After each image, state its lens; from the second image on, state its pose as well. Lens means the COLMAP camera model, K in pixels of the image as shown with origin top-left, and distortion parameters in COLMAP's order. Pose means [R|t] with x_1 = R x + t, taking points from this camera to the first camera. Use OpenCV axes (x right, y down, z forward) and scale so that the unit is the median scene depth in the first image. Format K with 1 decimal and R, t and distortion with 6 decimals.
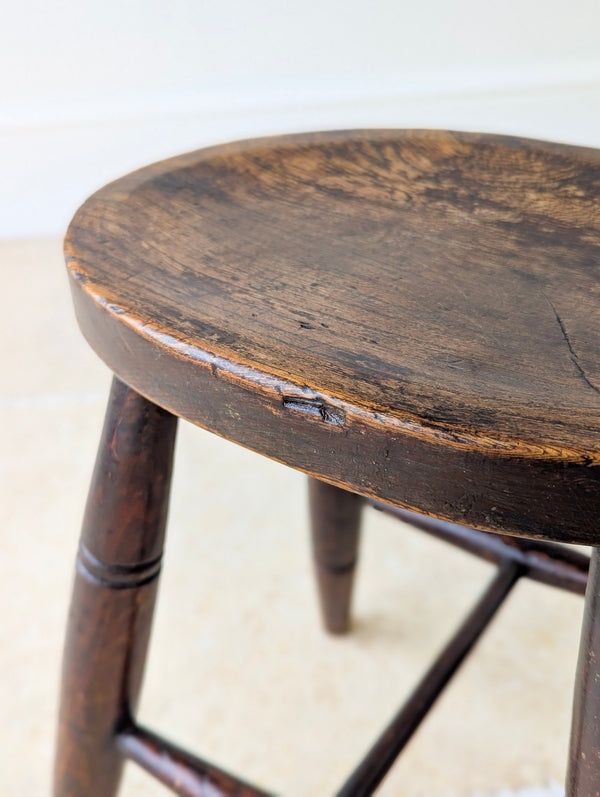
lens RADIAL K [[876.7, 0, 294.6], [0, 876.7, 402.3], [0, 0, 1]] dist [0.026299, 0.000000]
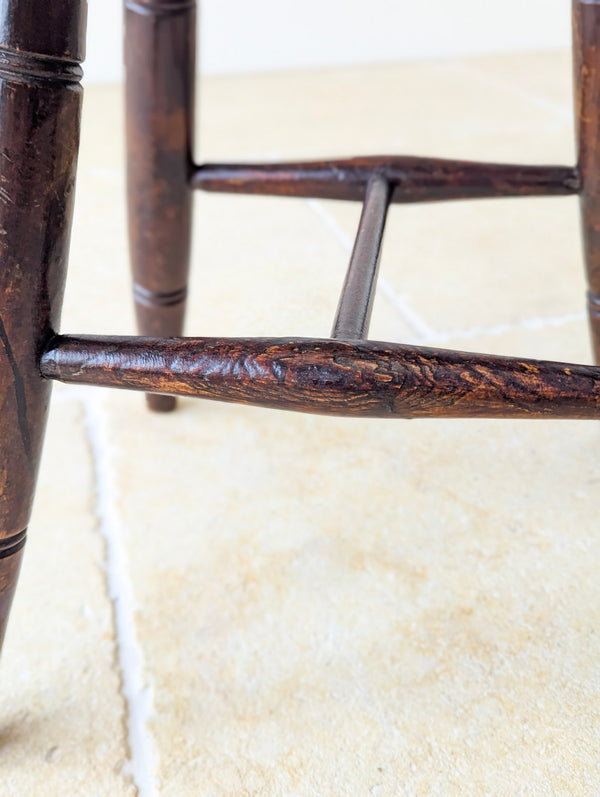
lens RADIAL K [[876.7, 0, 296.6], [0, 876.7, 412.5], [0, 0, 1]] dist [0.026299, 0.000000]
pose [[0.922313, -0.171666, 0.346223, -0.325992], [0.175629, 0.984250, 0.020153, 0.563217], [-0.344230, 0.042219, 0.937936, 0.300440]]
